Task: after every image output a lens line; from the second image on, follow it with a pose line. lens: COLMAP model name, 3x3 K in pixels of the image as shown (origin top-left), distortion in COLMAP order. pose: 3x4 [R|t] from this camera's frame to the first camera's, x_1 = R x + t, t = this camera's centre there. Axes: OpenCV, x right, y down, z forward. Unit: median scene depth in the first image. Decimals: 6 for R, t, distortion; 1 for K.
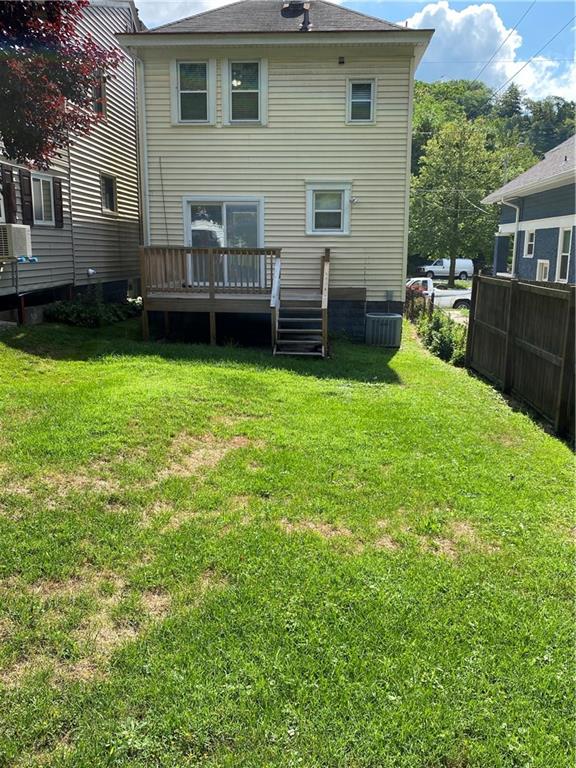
lens RADIAL K [[630.5, 0, 288.0], [0, 630.5, 384.0], [0, 0, 1]] dist [0.058425, -0.172972]
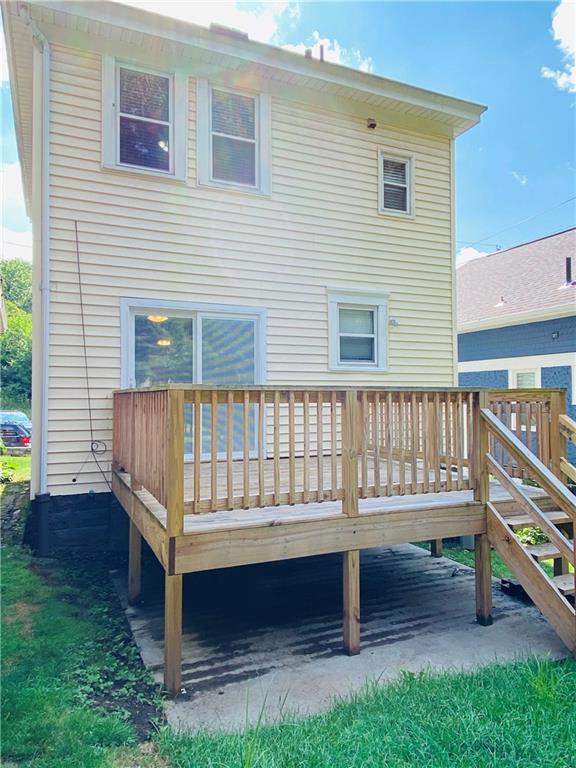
lens RADIAL K [[521.1, 0, 288.0], [0, 521.1, 384.0], [0, 0, 1]] dist [0.090637, -0.188848]
pose [[0.888156, 0.000663, 0.459543, -0.247034], [0.106656, 0.972396, -0.207537, -0.122705], [-0.446995, 0.233338, 0.863568, 0.586831]]
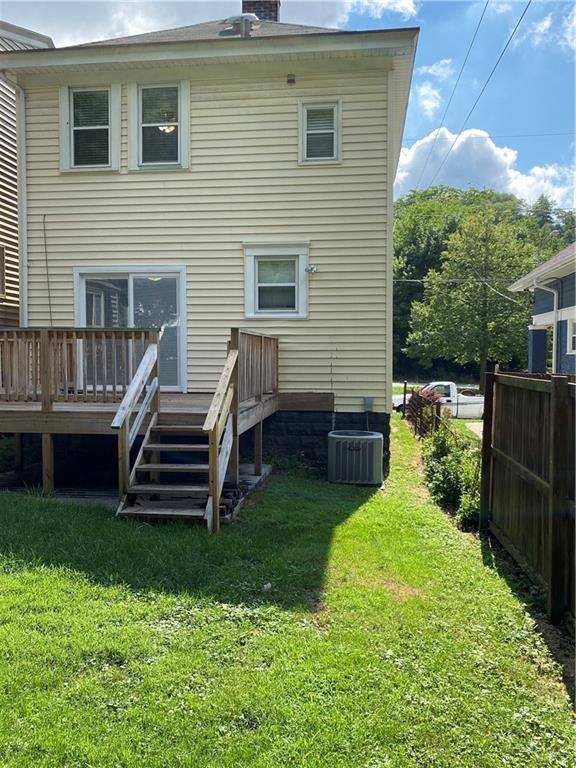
lens RADIAL K [[636.6, 0, 288.0], [0, 636.6, 384.0], [0, 0, 1]] dist [0.120476, -0.385134]
pose [[0.998436, -0.002295, -0.055851, 0.115727], [-0.007011, 0.986125, -0.165854, -0.049469], [0.055457, 0.165986, 0.984567, 0.329411]]
